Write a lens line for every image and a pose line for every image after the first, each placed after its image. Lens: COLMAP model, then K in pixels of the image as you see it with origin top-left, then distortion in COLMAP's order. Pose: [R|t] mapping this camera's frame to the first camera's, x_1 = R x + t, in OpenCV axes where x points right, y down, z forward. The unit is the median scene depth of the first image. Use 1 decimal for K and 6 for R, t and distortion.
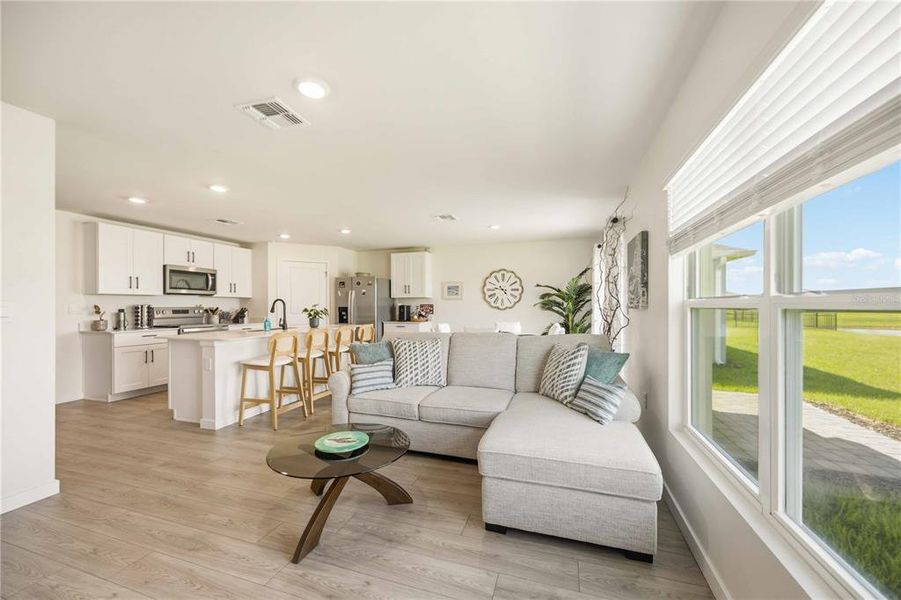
lens RADIAL K [[344.8, 0, 451.4], [0, 344.8, 310.6], [0, 0, 1]] dist [-0.003793, 0.000795]
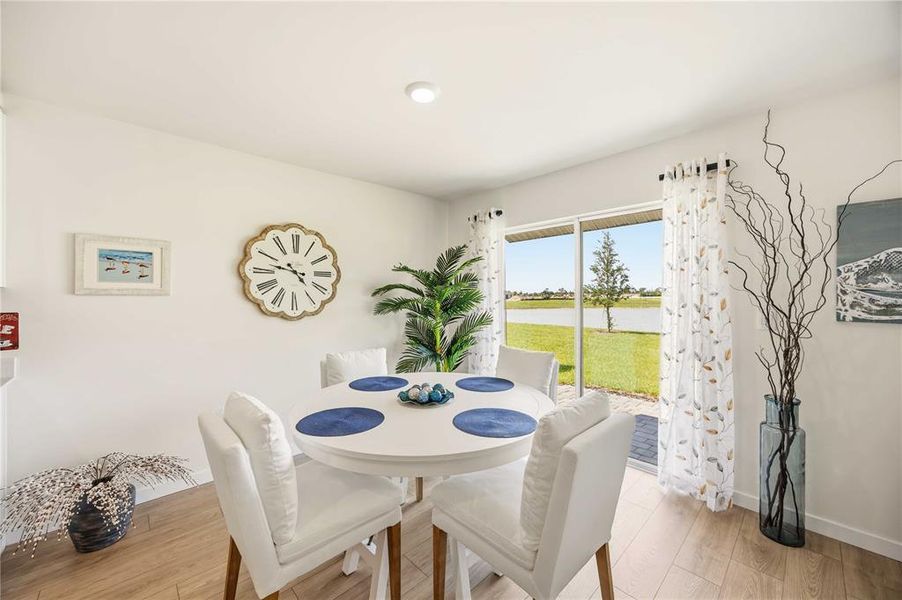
lens RADIAL K [[345.2, 0, 452.3], [0, 345.2, 297.0], [0, 0, 1]] dist [-0.003793, 0.000795]
pose [[0.475187, -0.000014, 0.879885, -0.144989], [0.013127, 0.999889, -0.007073, -0.026587], [-0.879787, 0.014911, 0.475134, 0.683256]]
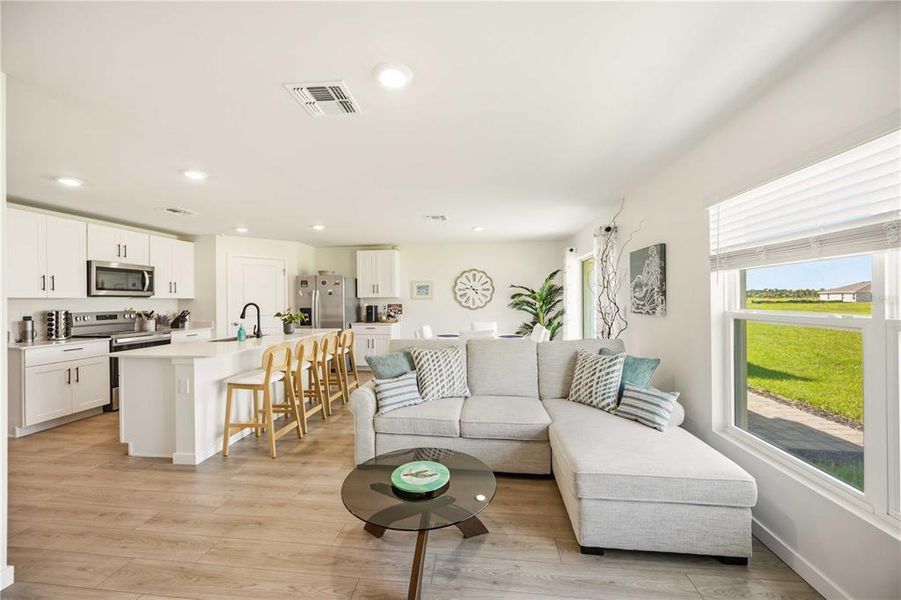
lens RADIAL K [[344.8, 0, 446.4], [0, 344.8, 299.2], [0, 0, 1]] dist [-0.003793, 0.000795]
pose [[0.980856, -0.004384, 0.194686, -0.136765], [0.007243, 0.999876, -0.013977, -0.020370], [-0.194601, 0.015120, 0.980766, 0.033678]]
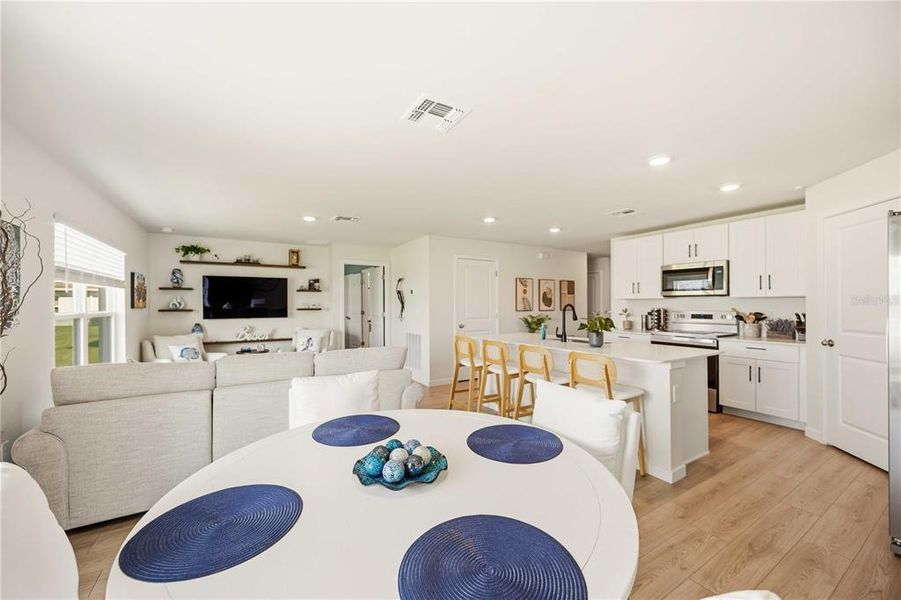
lens RADIAL K [[344.8, 0, 449.8], [0, 344.8, 305.0], [0, 0, 1]] dist [-0.003793, 0.000795]
pose [[-0.652328, 0.007708, -0.757898, 0.222056], [-0.004061, 0.999898, 0.013664, -0.030358], [0.757926, 0.011991, -0.652230, 0.977854]]
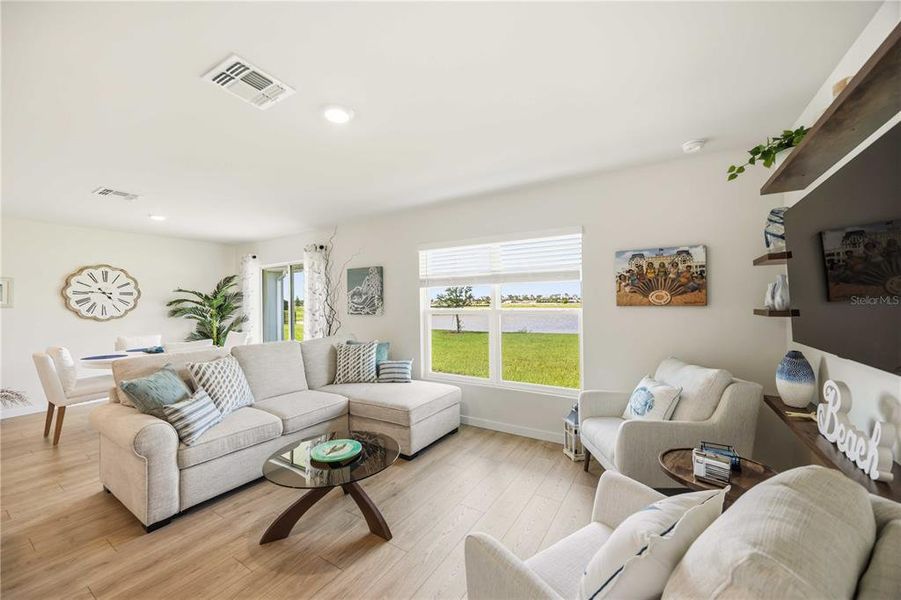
lens RADIAL K [[344.8, 0, 452.1], [0, 344.8, 303.7], [0, 0, 1]] dist [-0.003793, 0.000795]
pose [[0.246126, -0.002129, 0.969236, -0.405544], [0.025364, 0.999669, -0.004245, -0.017933], [-0.968906, 0.025628, 0.246098, 0.123419]]
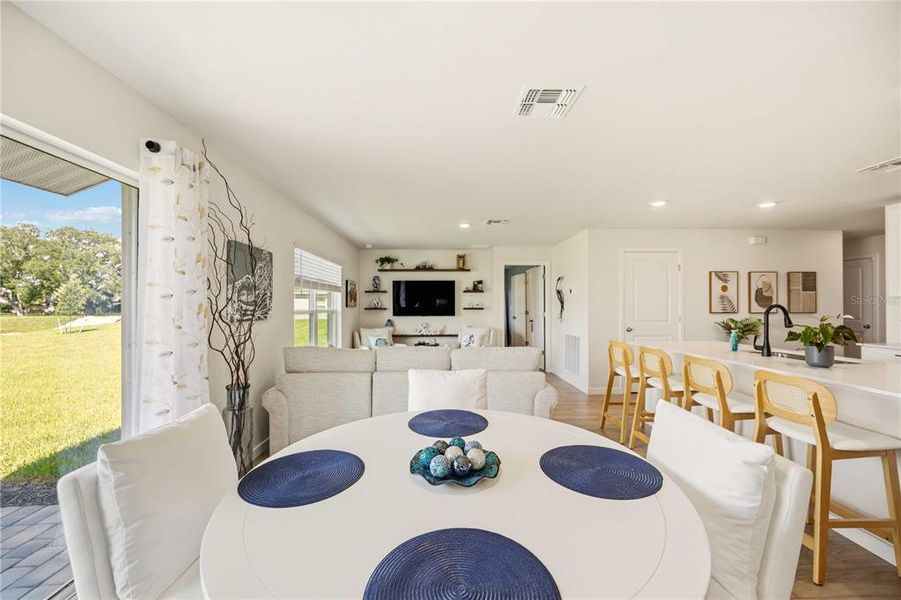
lens RADIAL K [[344.8, 0, 449.7], [0, 344.8, 303.2], [0, 0, 1]] dist [-0.003793, 0.000795]
pose [[-0.940365, 0.003278, -0.340151, 0.167561], [-0.000014, 0.999953, 0.009677, -0.030805], [0.340167, 0.009105, -0.940321, 1.012112]]
